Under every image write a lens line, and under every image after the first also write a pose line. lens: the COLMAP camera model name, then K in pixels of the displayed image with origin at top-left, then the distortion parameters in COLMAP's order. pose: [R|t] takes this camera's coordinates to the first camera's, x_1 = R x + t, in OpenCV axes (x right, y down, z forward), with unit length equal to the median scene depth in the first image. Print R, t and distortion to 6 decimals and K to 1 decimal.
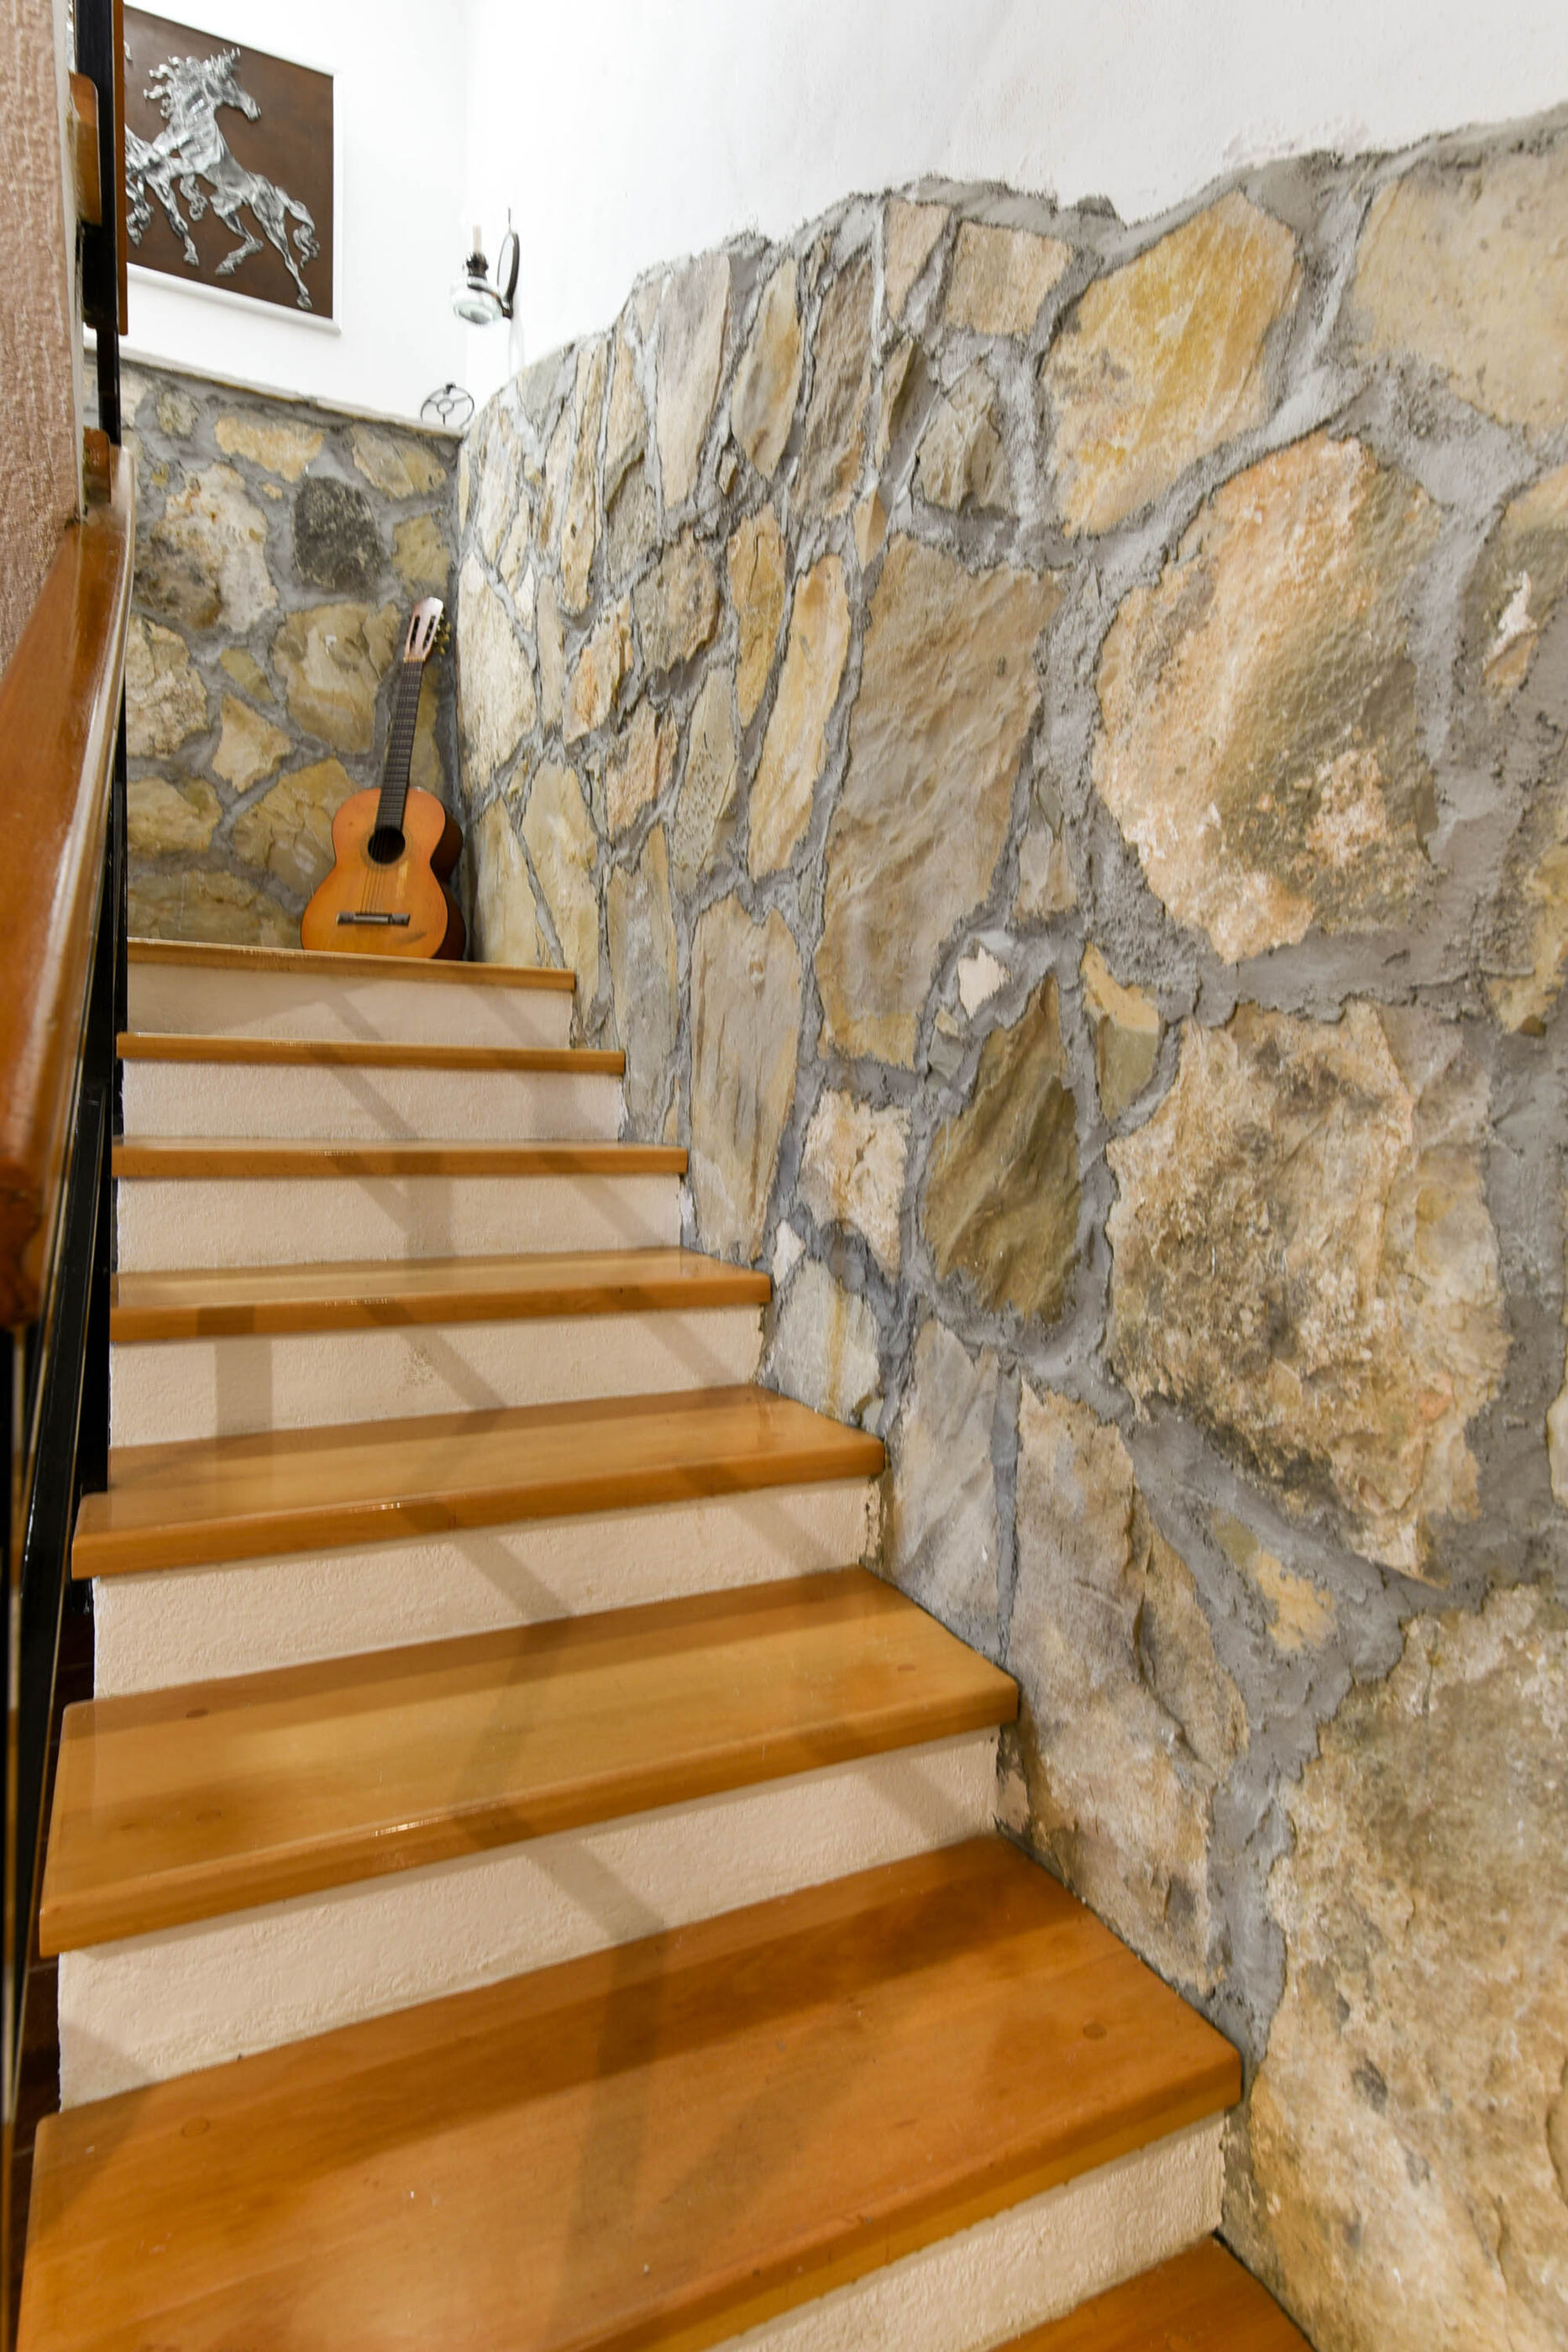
lens RADIAL K [[1235.5, 0, 784.0], [0, 1235.5, 1176.0], [0, 0, 1]] dist [0.027846, -0.012994]
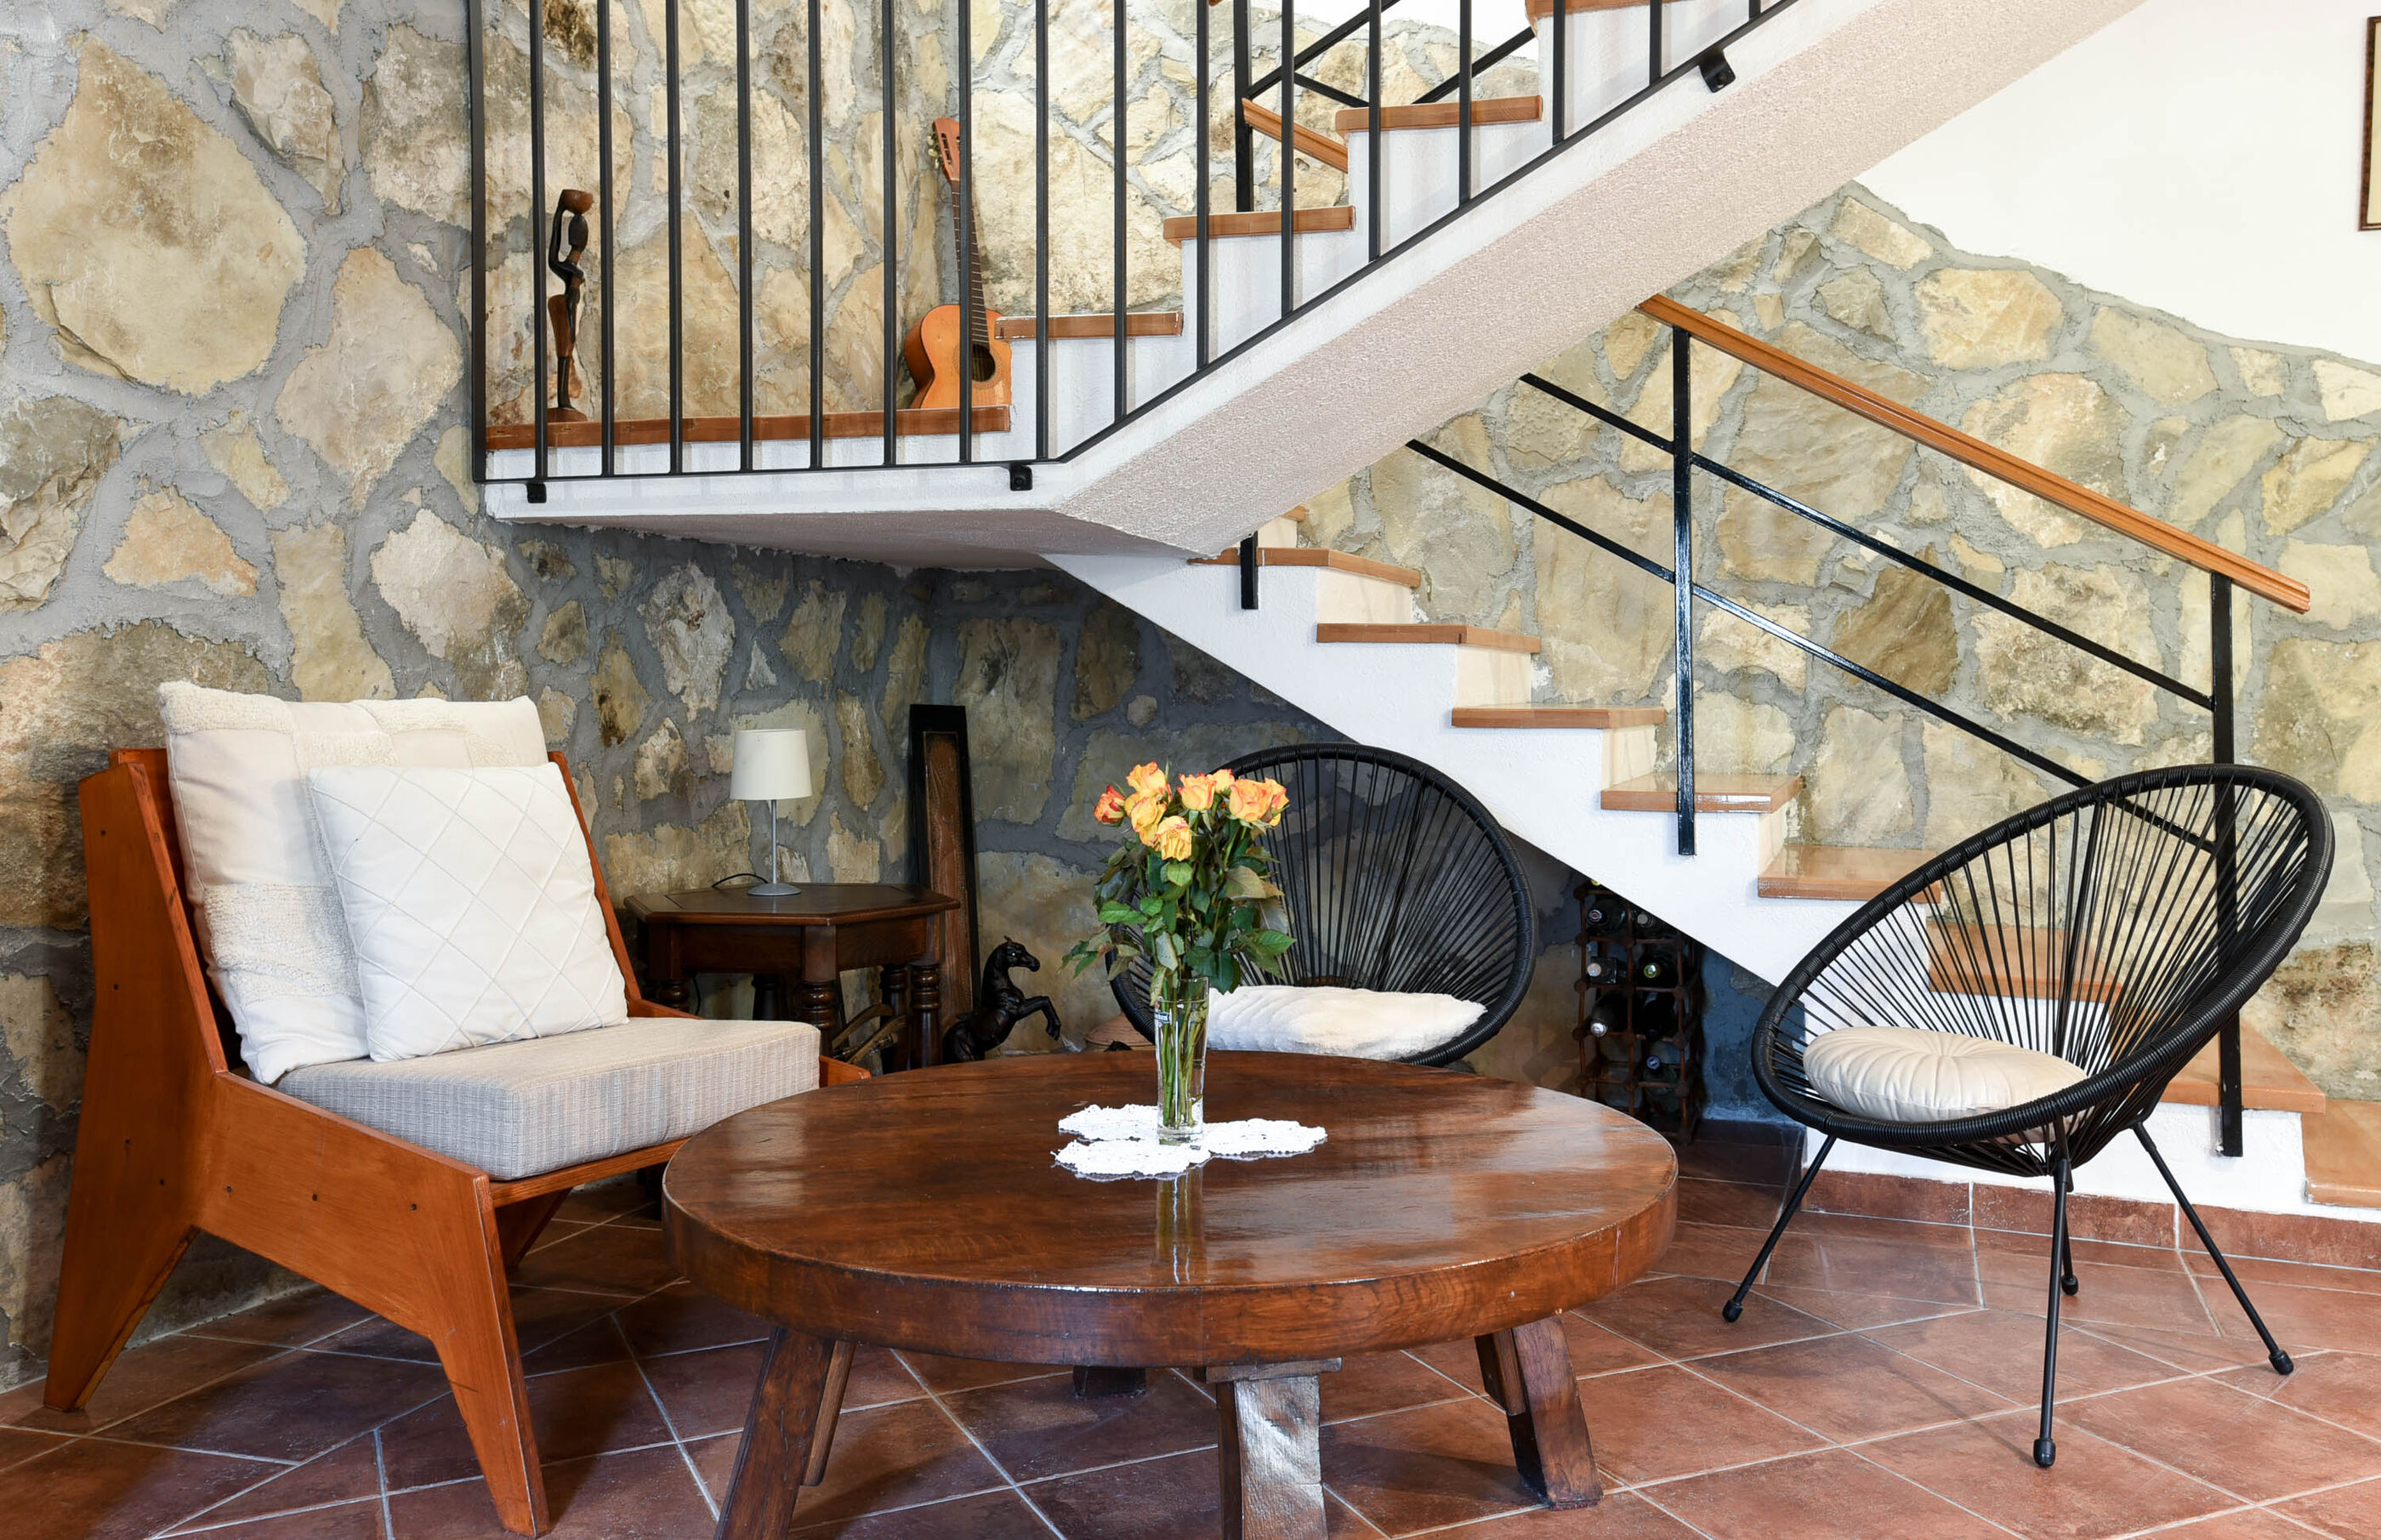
lens RADIAL K [[1920.4, 0, 1183.8], [0, 1920.4, 696.2], [0, 0, 1]] dist [0.074047, -0.004184]
pose [[0.723620, -0.016391, 0.690004, -1.599251], [0.046239, 0.998623, -0.024769, 0.070618], [-0.688648, 0.049829, 0.723382, -0.319608]]
